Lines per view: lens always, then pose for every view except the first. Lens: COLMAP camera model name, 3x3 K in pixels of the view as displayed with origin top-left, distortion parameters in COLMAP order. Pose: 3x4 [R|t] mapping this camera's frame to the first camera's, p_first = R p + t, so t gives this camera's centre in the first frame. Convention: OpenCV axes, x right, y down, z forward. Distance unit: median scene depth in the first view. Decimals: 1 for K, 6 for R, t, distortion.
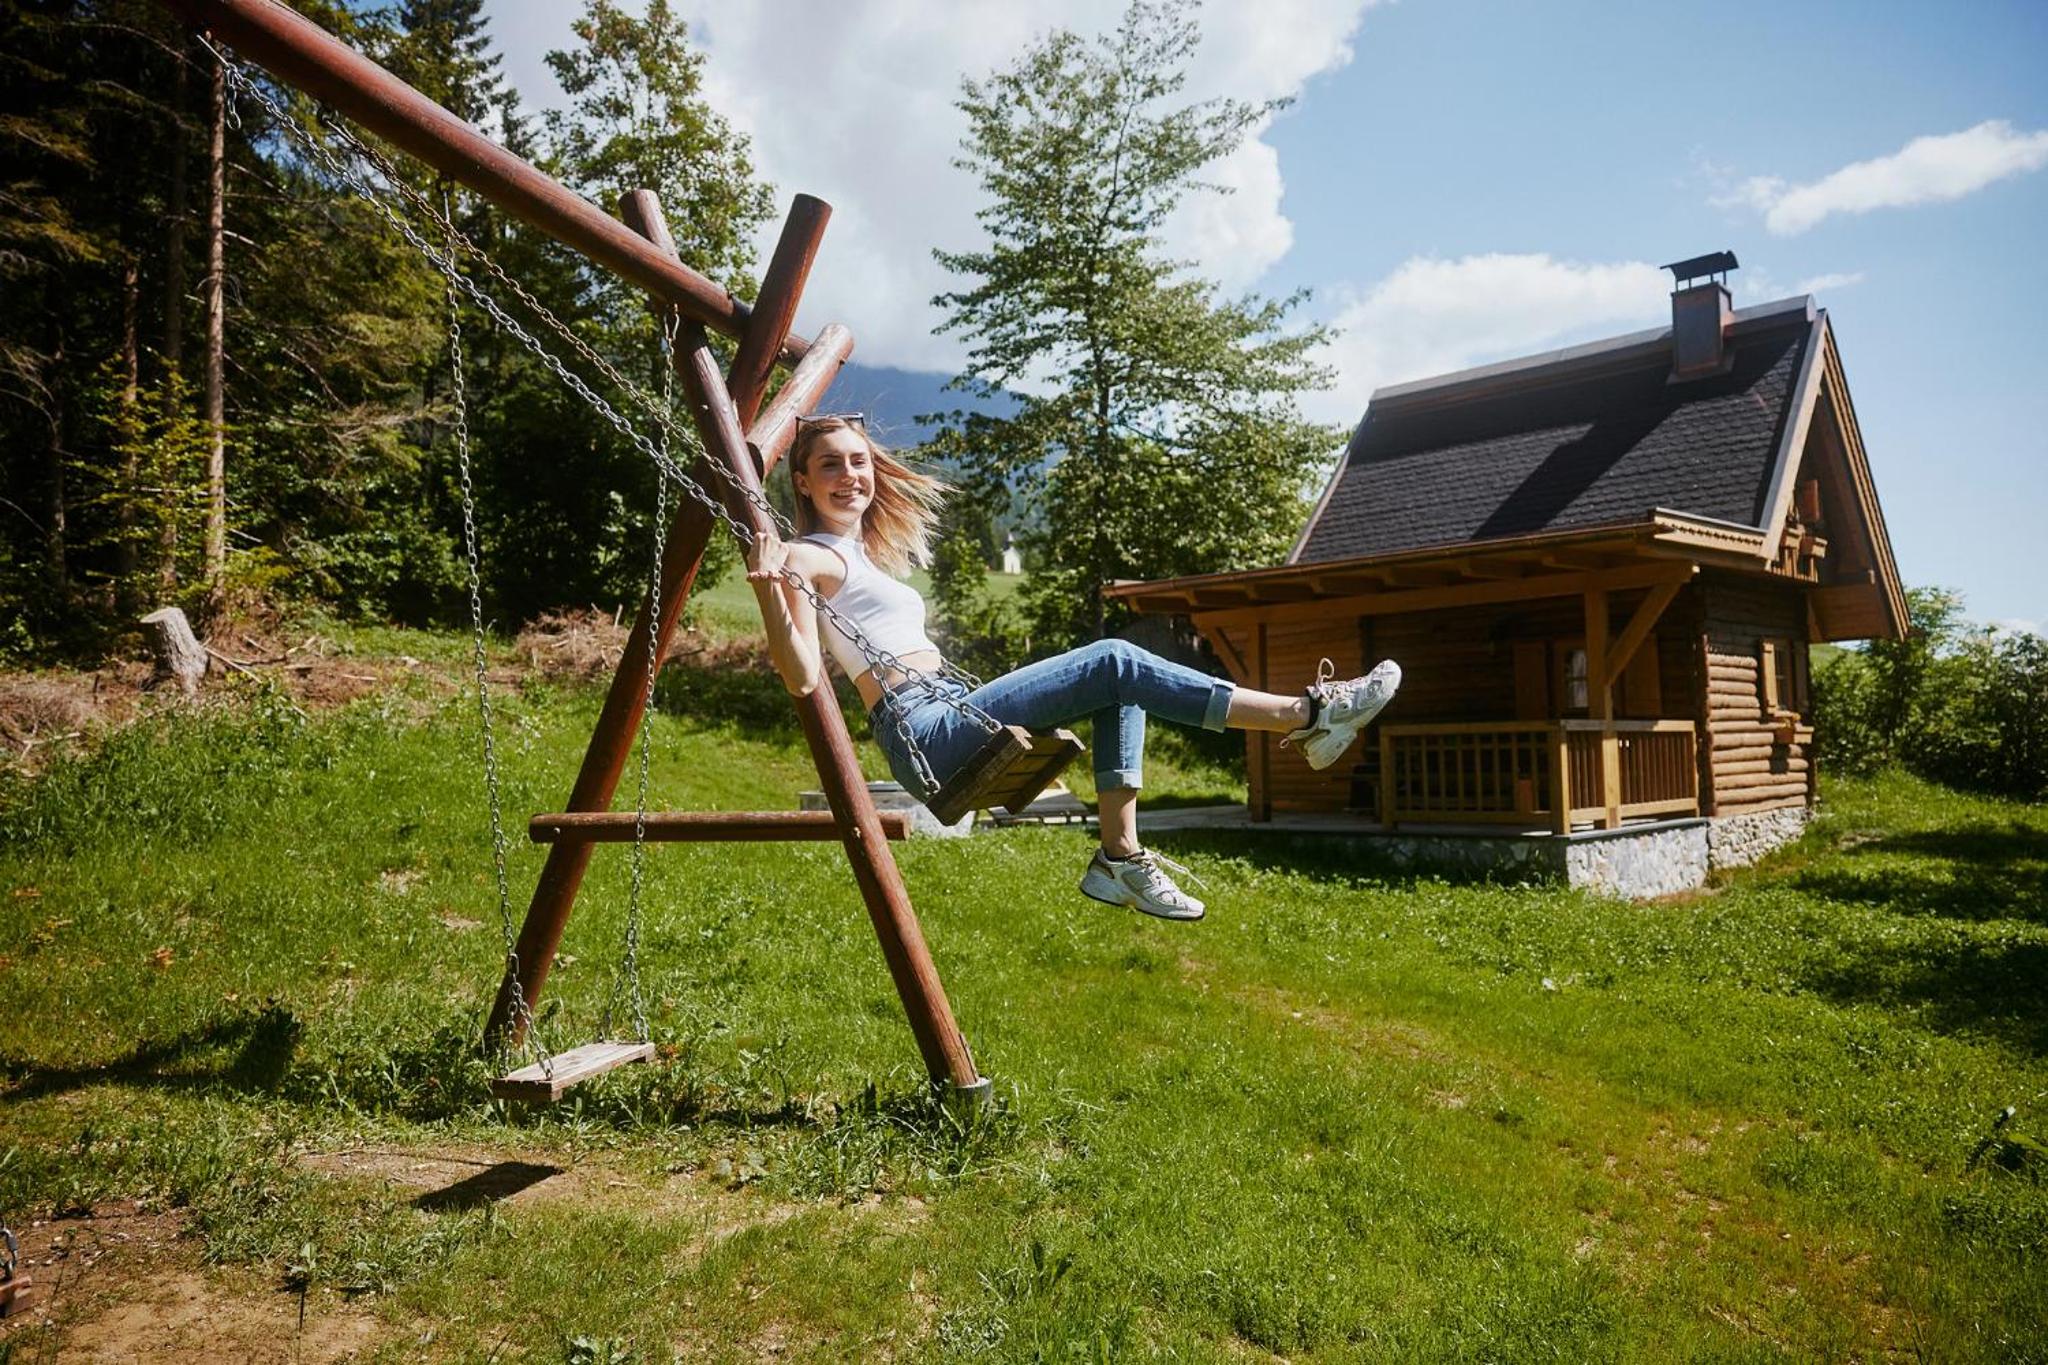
lens RADIAL K [[1420.4, 0, 1029.1], [0, 1420.4, 641.3], [0, 0, 1]] dist [-0.007022, -0.002653]
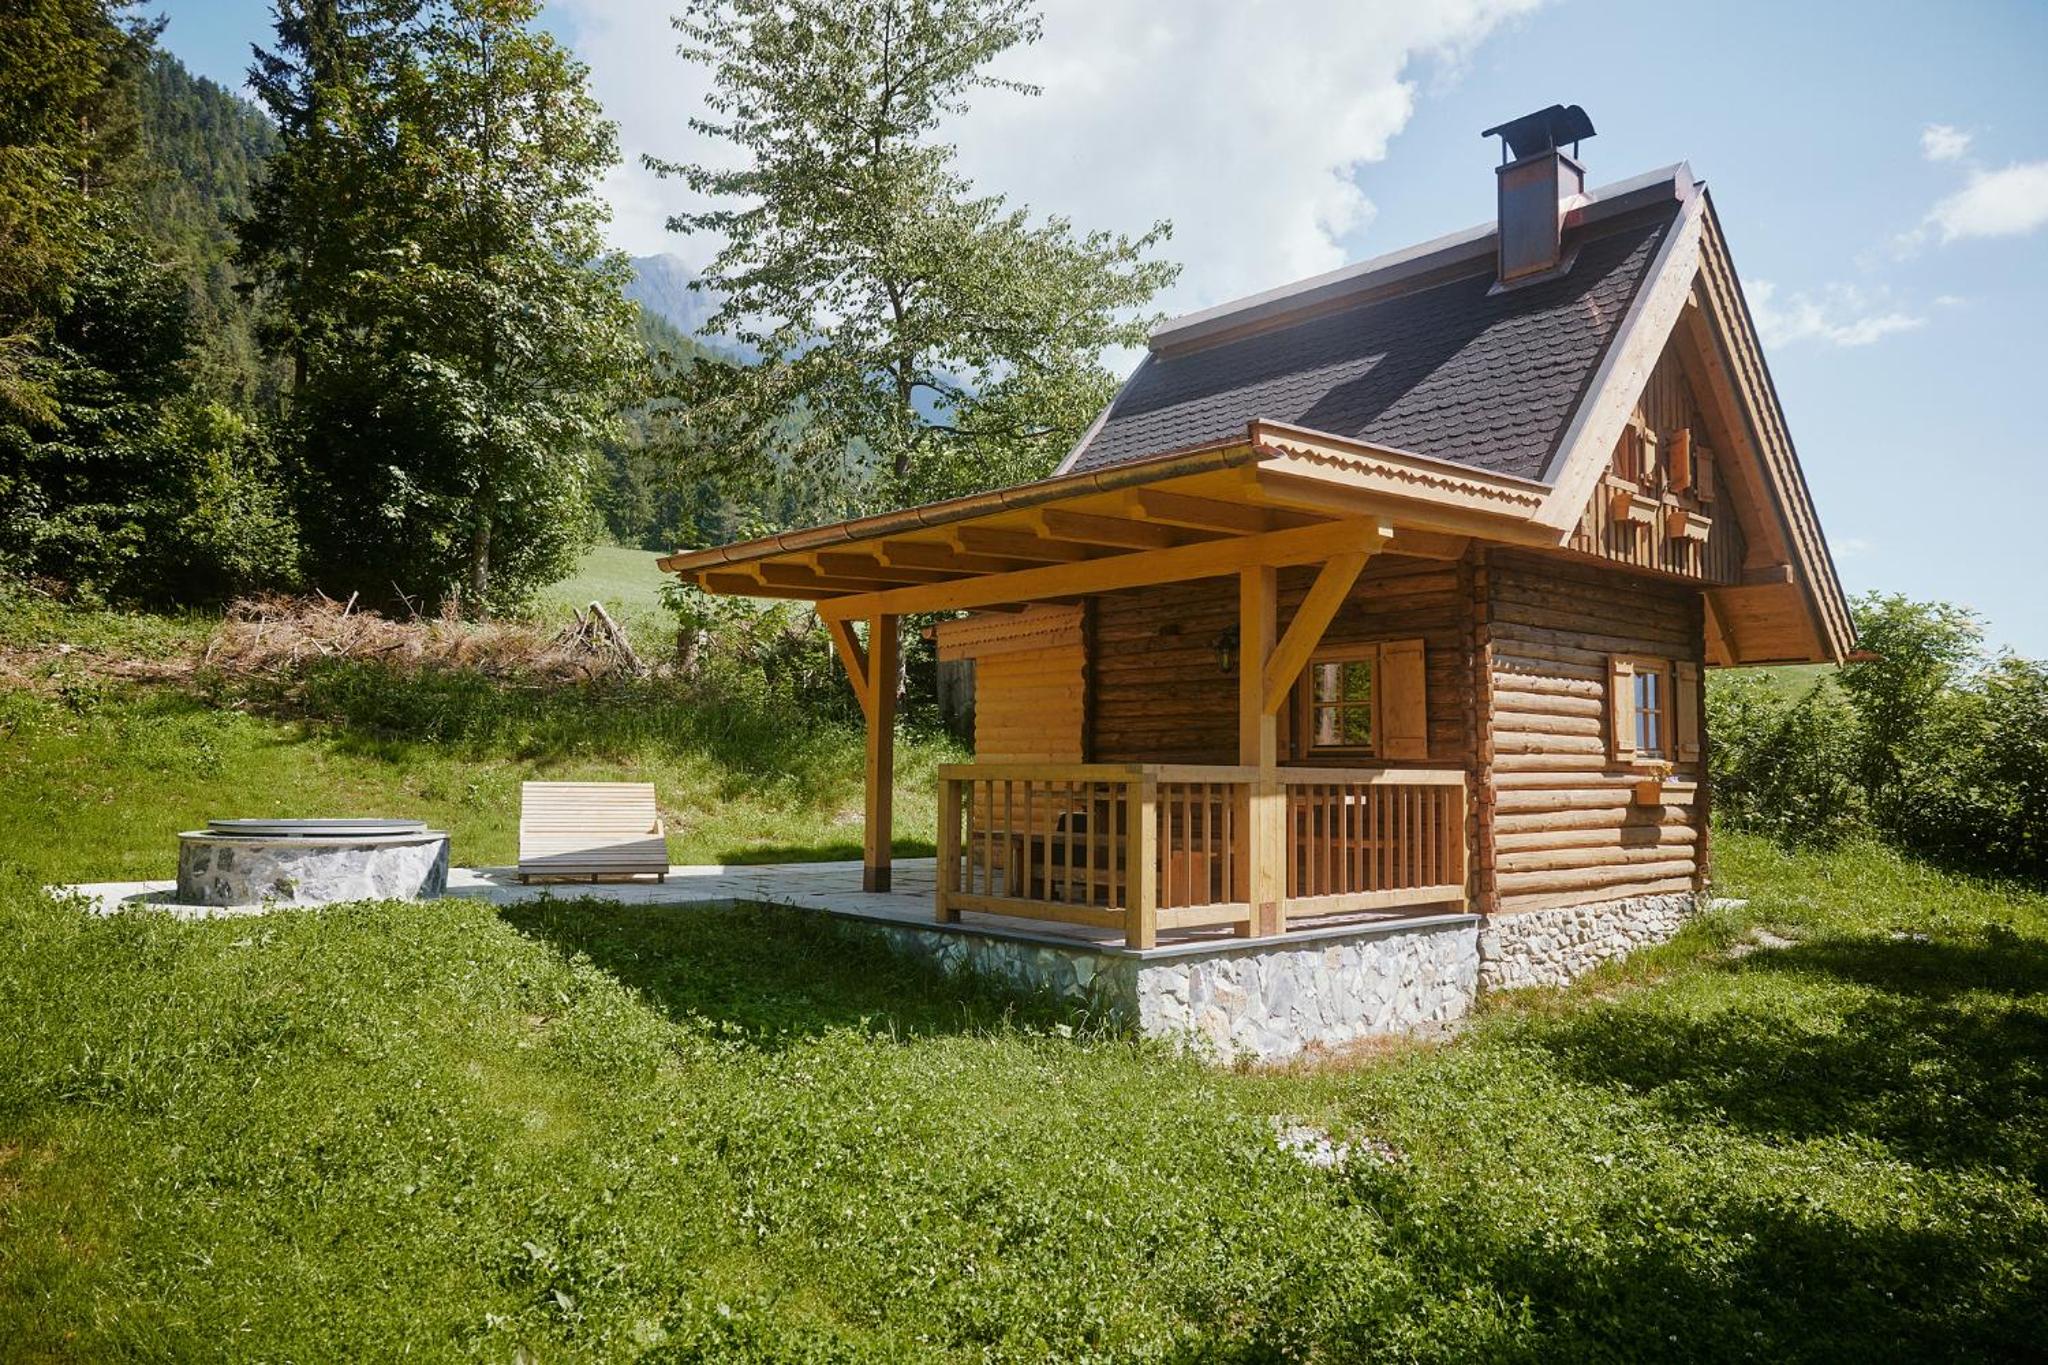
lens RADIAL K [[1420.4, 0, 1030.6], [0, 1420.4, 642.5], [0, 0, 1]] dist [-0.007022, -0.002653]
pose [[0.997657, 0.024659, -0.063815, 0.281260], [-0.025484, 0.999602, -0.012138, 0.007988], [0.063490, 0.013736, 0.997888, 0.286227]]
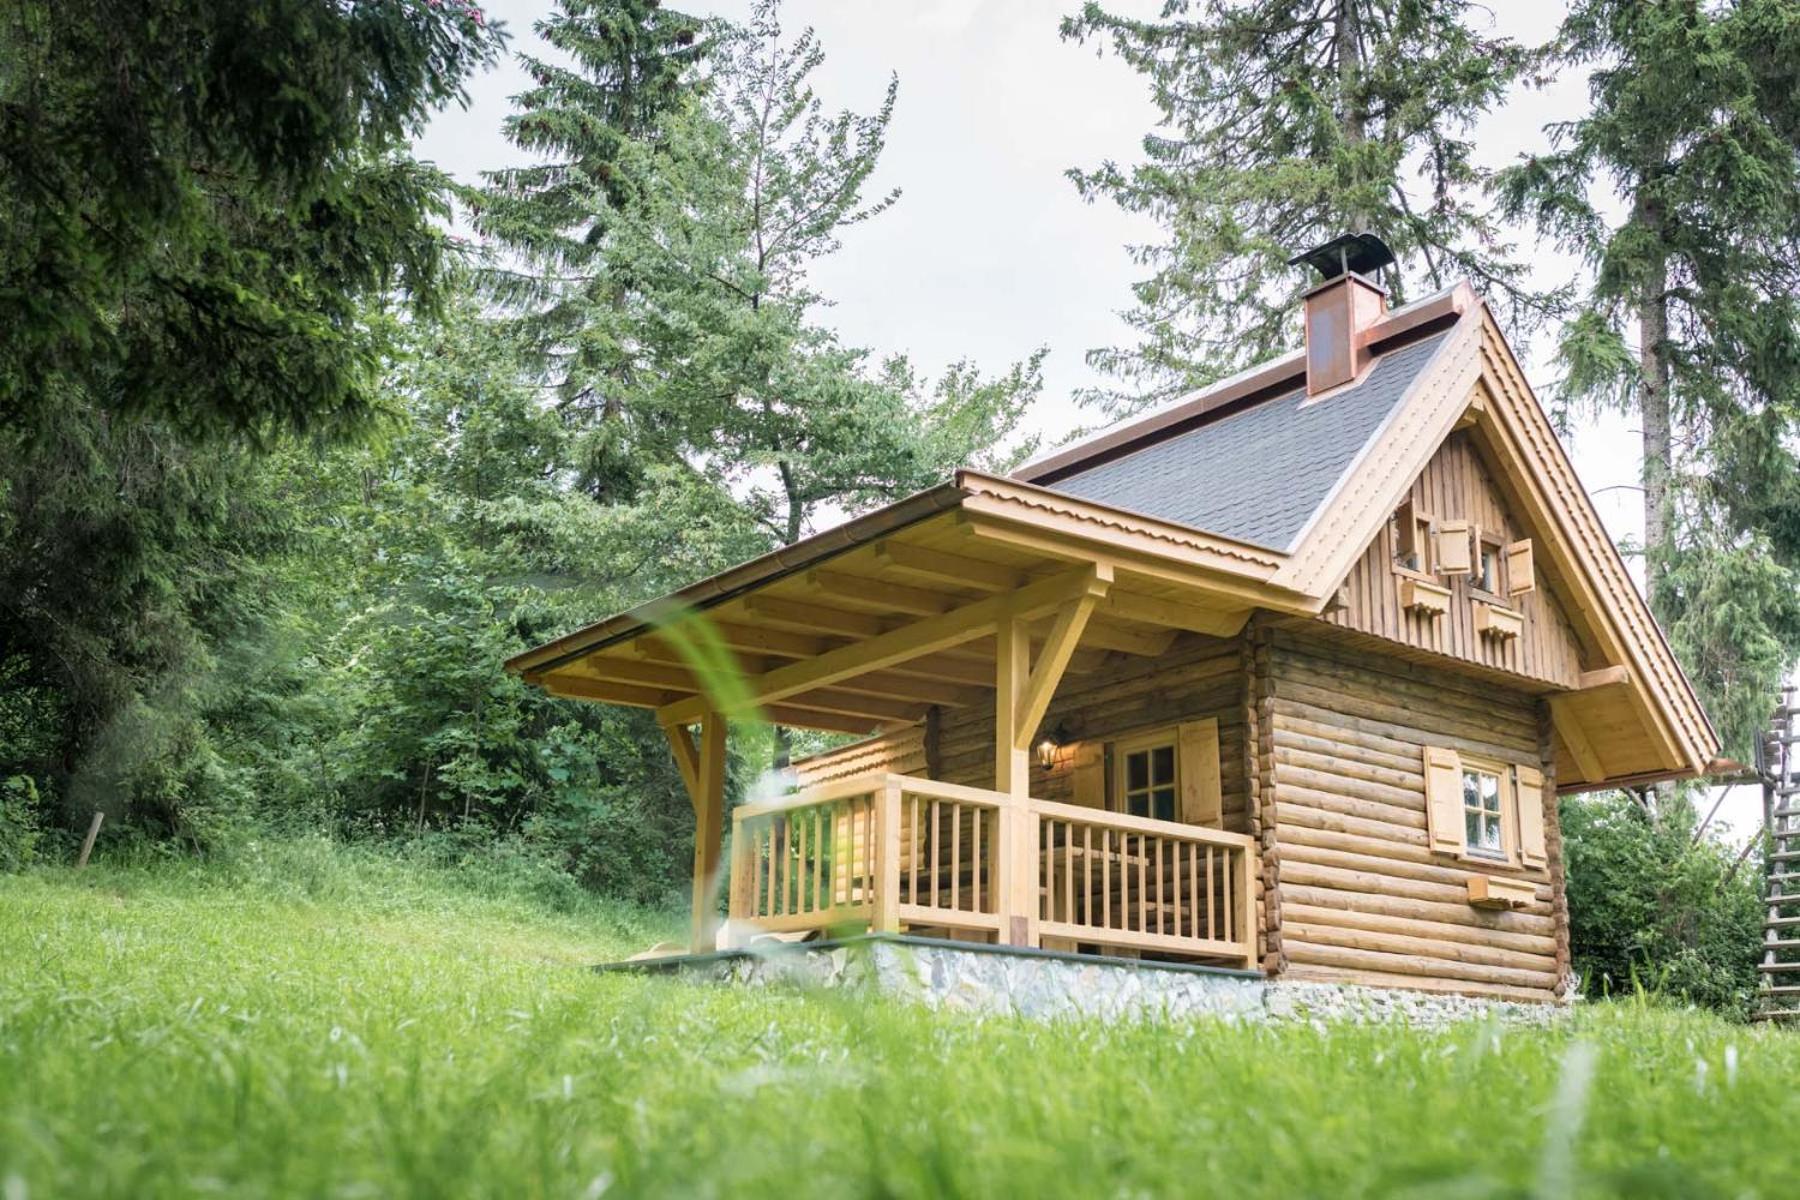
lens RADIAL K [[1844.9, 0, 897.4], [0, 1844.9, 584.6], [0, 0, 1]] dist [-0.007749, 0.000000]
pose [[0.988863, -0.005634, -0.148722, 0.402292], [-0.025995, 0.977384, -0.209867, 0.123129], [0.146541, 0.211396, 0.966353, 0.052683]]
